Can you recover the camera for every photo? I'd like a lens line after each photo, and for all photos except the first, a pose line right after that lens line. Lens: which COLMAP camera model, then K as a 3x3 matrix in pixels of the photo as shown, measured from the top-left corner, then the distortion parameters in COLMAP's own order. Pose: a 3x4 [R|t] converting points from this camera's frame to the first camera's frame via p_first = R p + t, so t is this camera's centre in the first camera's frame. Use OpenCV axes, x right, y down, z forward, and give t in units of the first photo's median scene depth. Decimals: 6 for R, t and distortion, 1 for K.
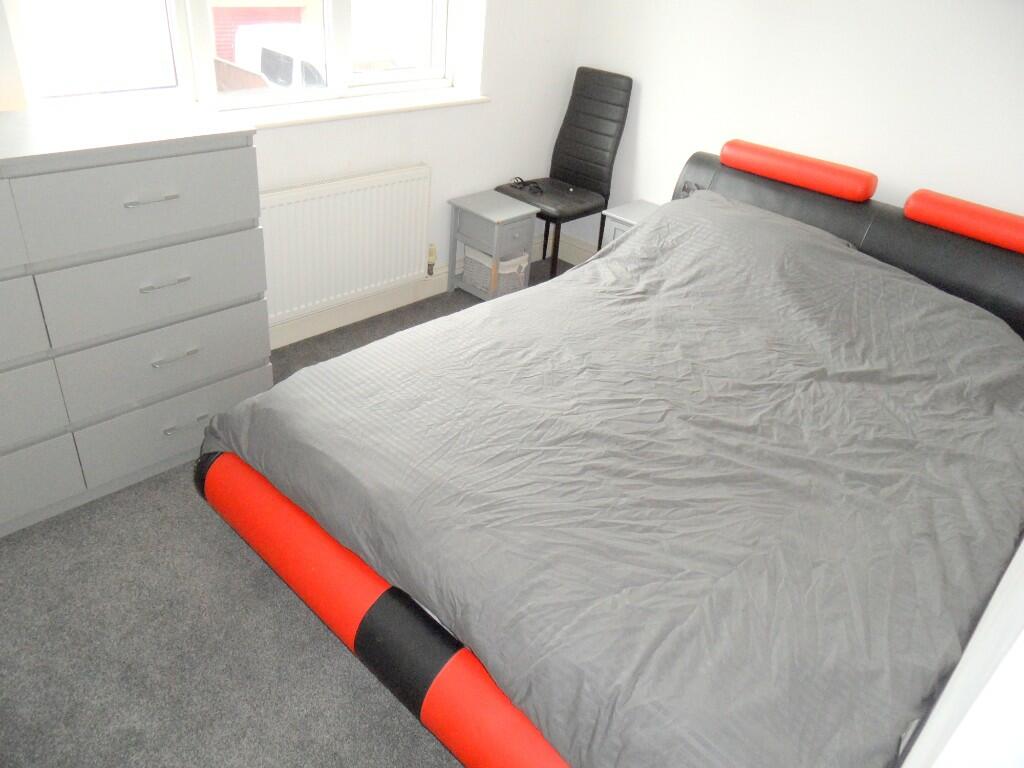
lens RADIAL K [[760.9, 0, 503.0], [0, 760.9, 388.3], [0, 0, 1]] dist [-0.021794, 0.020910]
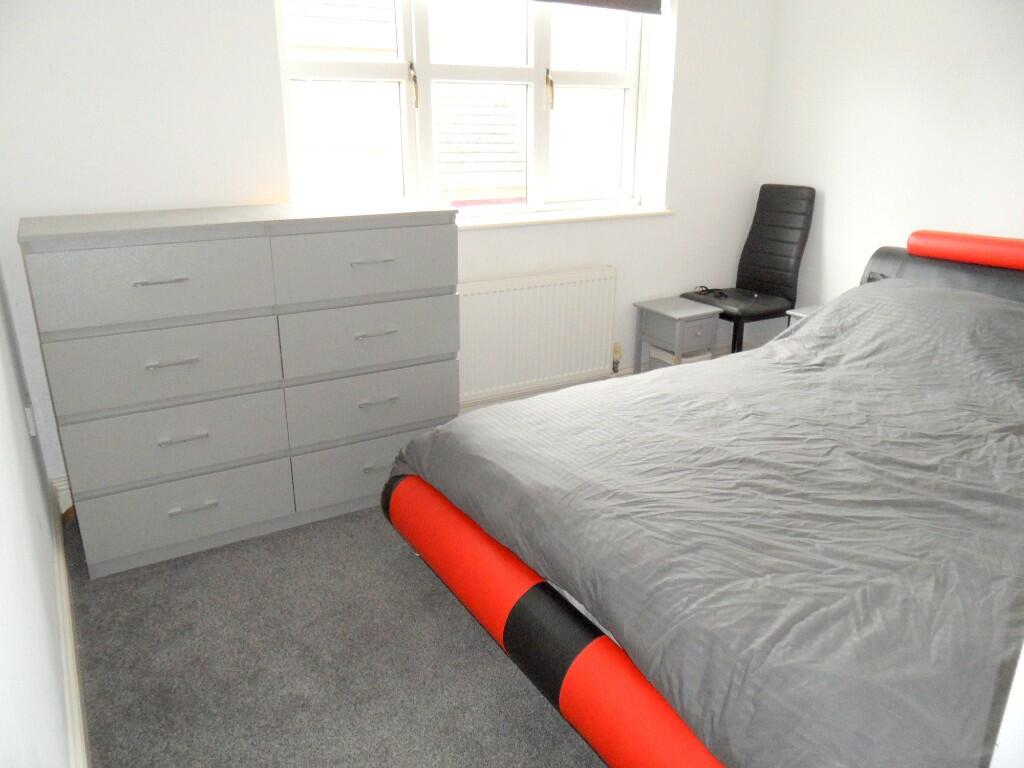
lens RADIAL K [[760.9, 0, 502.9], [0, 760.9, 383.1], [0, 0, 1]] dist [-0.021794, 0.020910]
pose [[0.962568, 0.002968, -0.271023, 0.075694], [-0.066743, 0.971744, -0.226404, 0.213869], [0.262693, 0.236018, 0.935568, -0.047985]]
